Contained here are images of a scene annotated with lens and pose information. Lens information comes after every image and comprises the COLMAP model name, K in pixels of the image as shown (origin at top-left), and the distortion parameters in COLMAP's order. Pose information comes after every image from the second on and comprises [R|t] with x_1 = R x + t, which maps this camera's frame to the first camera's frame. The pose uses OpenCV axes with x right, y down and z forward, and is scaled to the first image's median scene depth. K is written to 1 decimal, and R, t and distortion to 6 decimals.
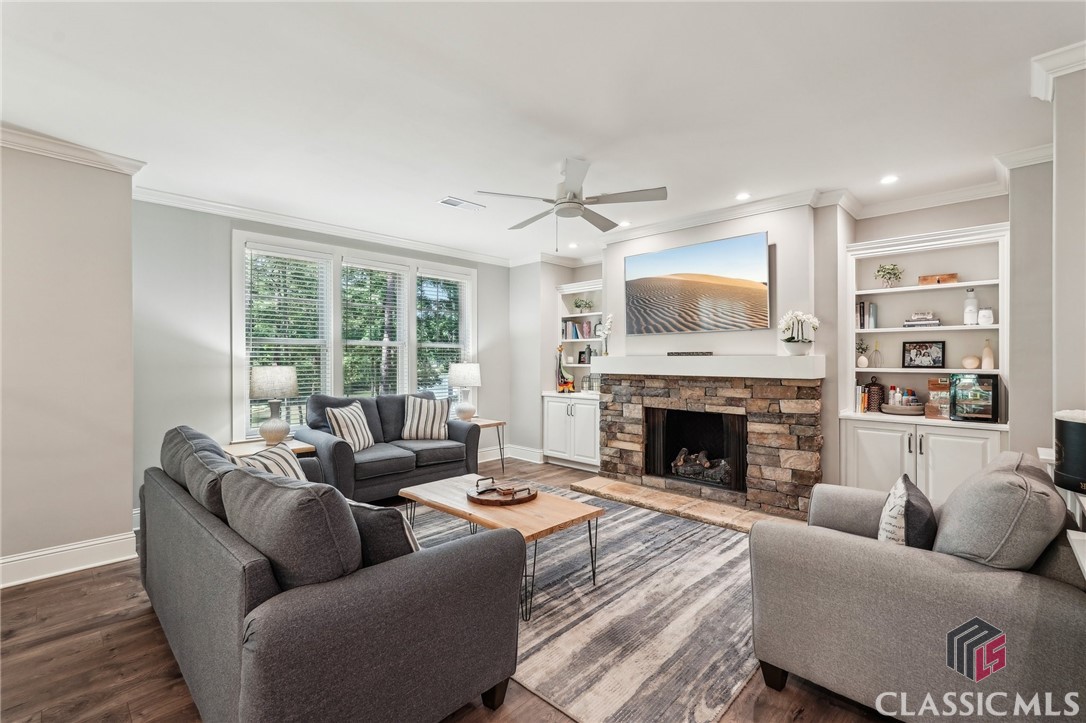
lens RADIAL K [[481.1, 0, 542.8], [0, 481.1, 356.7], [0, 0, 1]] dist [-0.011821, 0.006243]
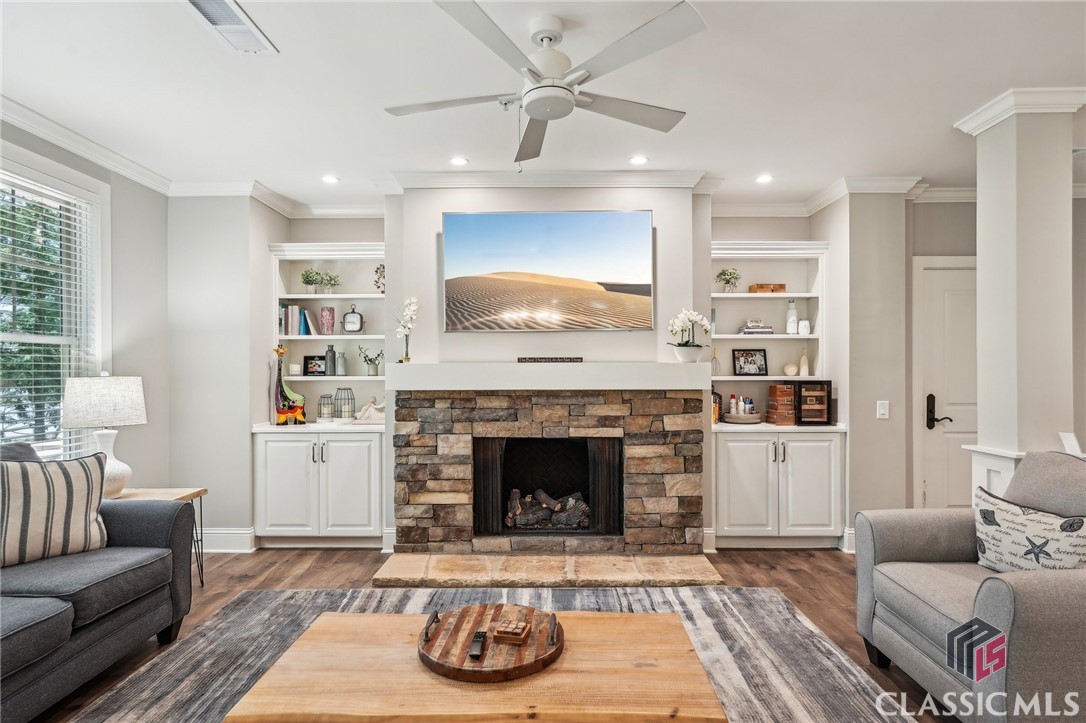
lens RADIAL K [[577.1, 0, 543.1], [0, 577.1, 369.0], [0, 0, 1]] dist [0.000143, -0.001104]
pose [[0.723292, -0.002121, 0.690540, -0.310522], [-0.000048, 0.999995, 0.003123, 0.005130], [-0.690543, -0.002292, 0.723288, 0.373278]]
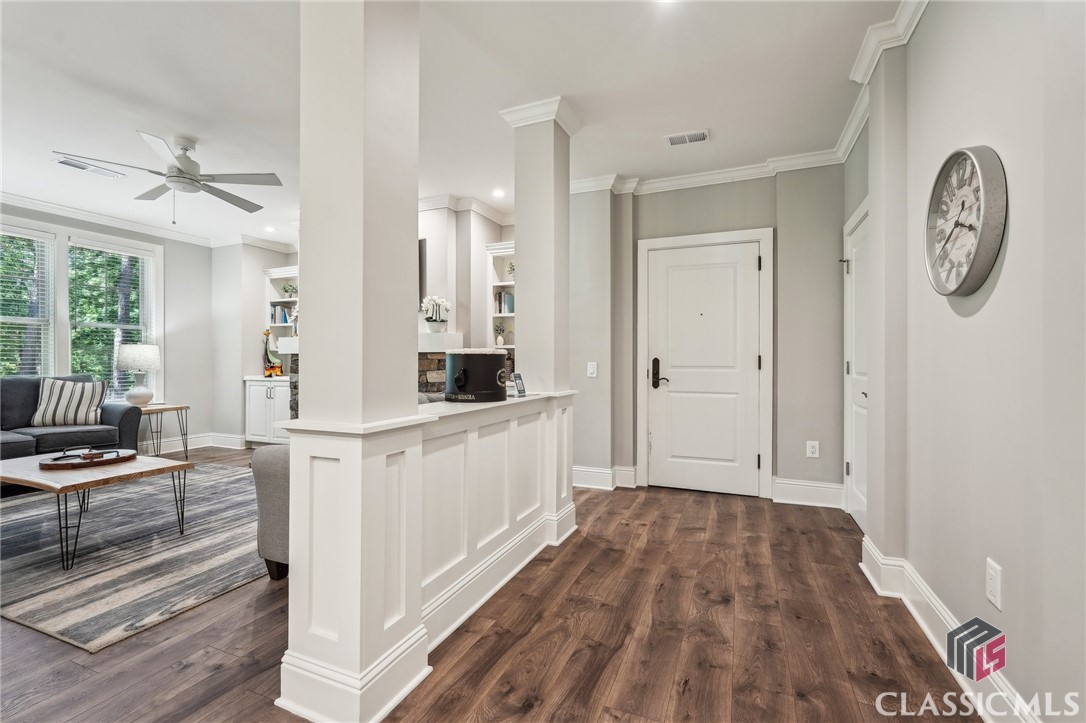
lens RADIAL K [[481.1, 0, 540.8], [0, 481.1, 358.6], [0, 0, 1]] dist [-0.011821, 0.006243]
pose [[0.933925, -0.000298, 0.357468, 0.297158], [0.000514, 1.000000, -0.000509, 0.052773], [-0.357468, 0.000659, 0.933925, -0.176154]]
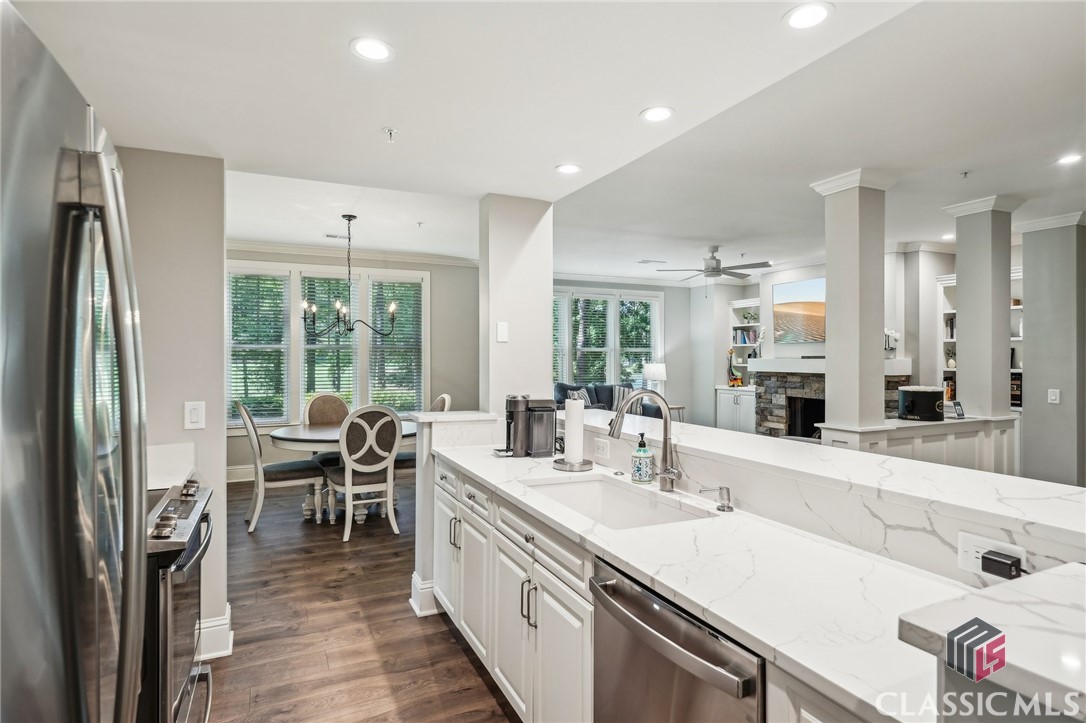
lens RADIAL K [[577.1, 0, 546.2], [0, 577.1, 356.8], [0, 0, 1]] dist [0.000143, -0.001104]
pose [[0.935716, -0.000945, -0.352753, 0.164479], [0.002720, 0.999986, 0.004538, -0.016698], [0.352744, -0.005206, 0.935705, -0.821824]]
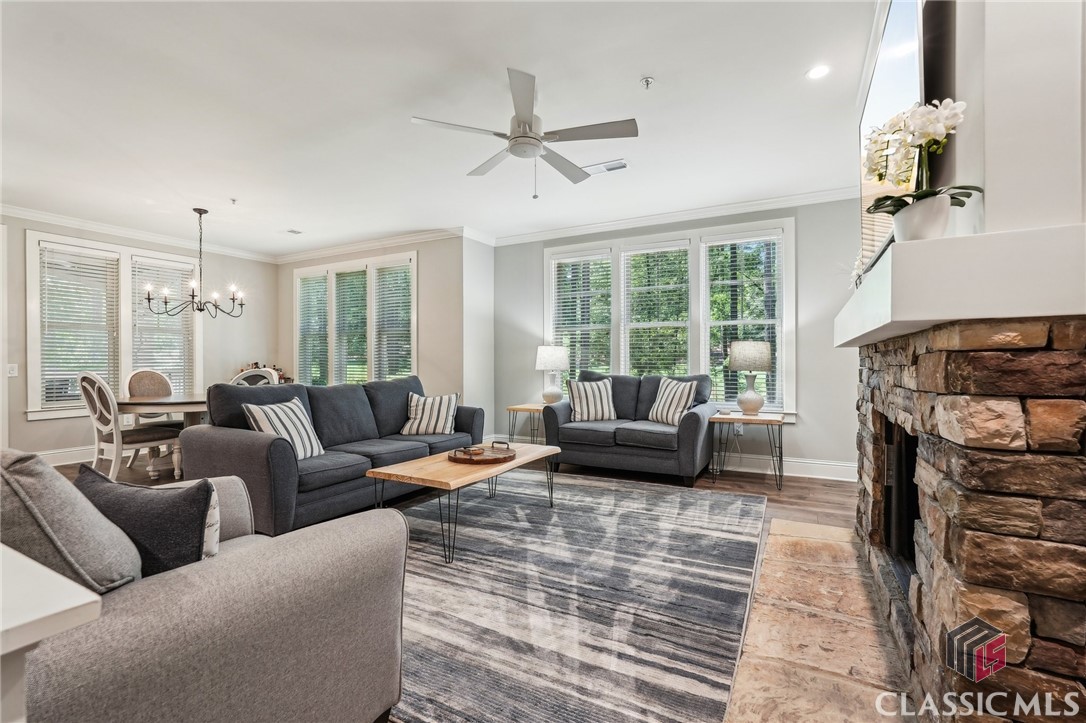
lens RADIAL K [[481.1, 0, 543.0], [0, 481.1, 363.2], [0, 0, 1]] dist [-0.011821, 0.006243]
pose [[0.270999, 0.000822, -0.962579, 0.651866], [0.005739, 0.999980, 0.002470, 0.058035], [0.962563, -0.006193, 0.270989, 0.583016]]
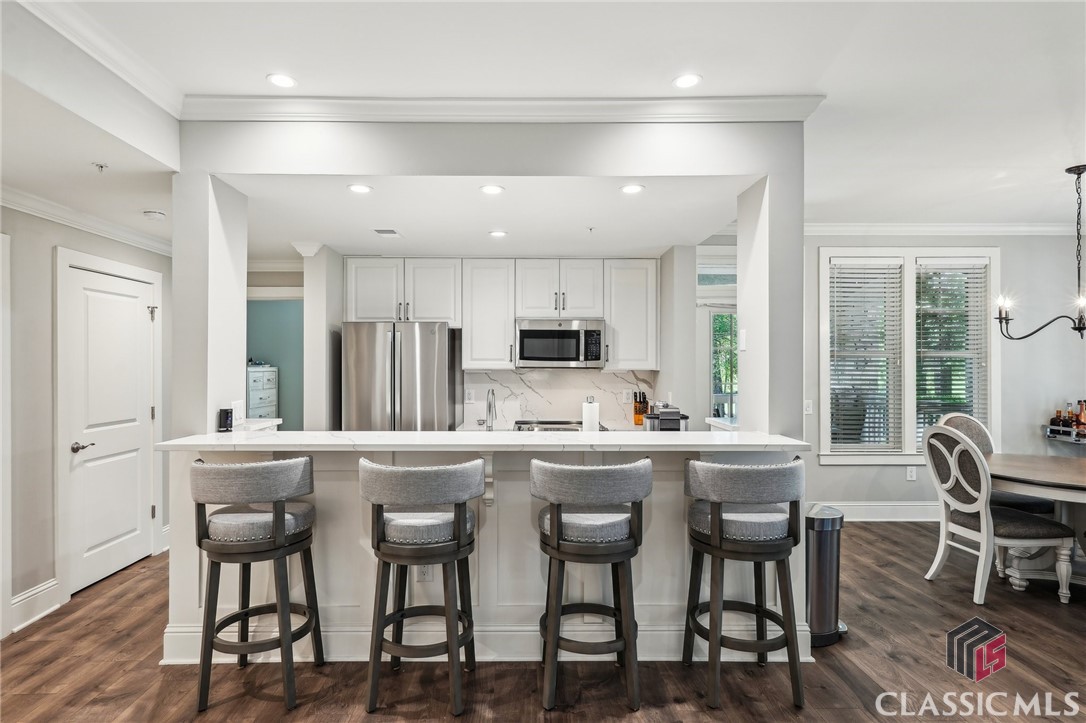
lens RADIAL K [[577.1, 0, 532.1], [0, 577.1, 365.1], [0, 0, 1]] dist [0.000143, -0.001104]
pose [[-0.705056, 0.000660, -0.709151, 0.511983], [0.000283, 1.000000, 0.000649, -0.015140], [0.709151, 0.000257, -0.705056, 0.152601]]
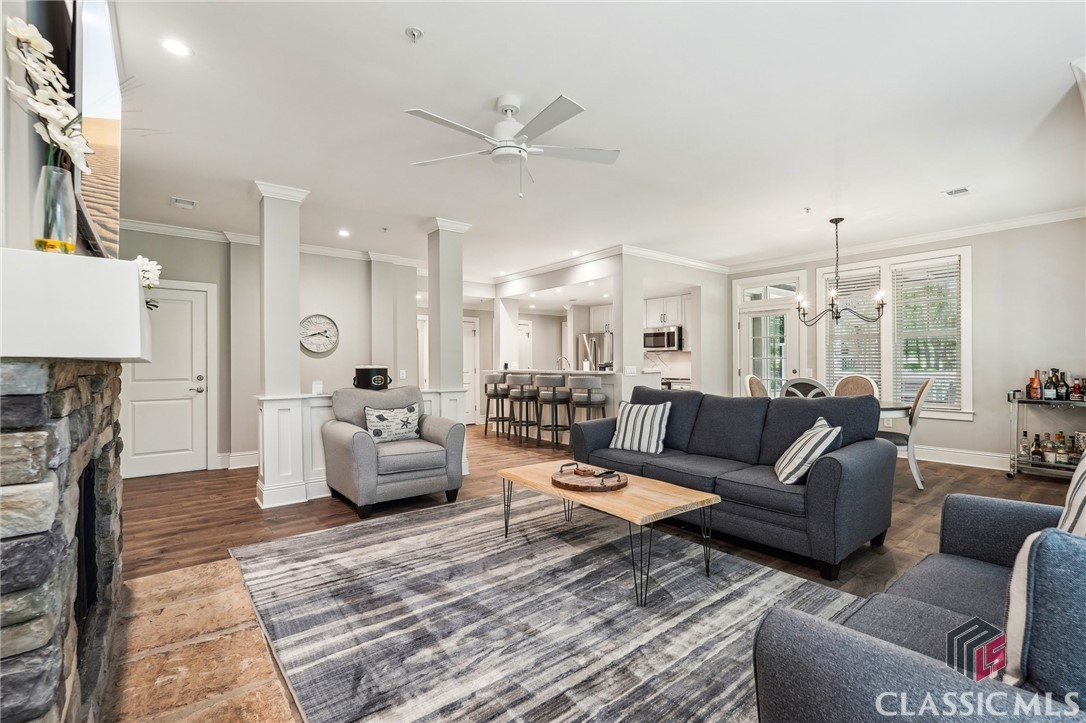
lens RADIAL K [[481.1, 0, 541.0], [0, 481.1, 367.0], [0, 0, 1]] dist [-0.011821, 0.006243]
pose [[-0.991852, 0.002595, 0.127365, -0.075648], [0.003235, 0.999983, 0.004817, 0.042082], [-0.127351, 0.005190, -0.991844, 1.327941]]
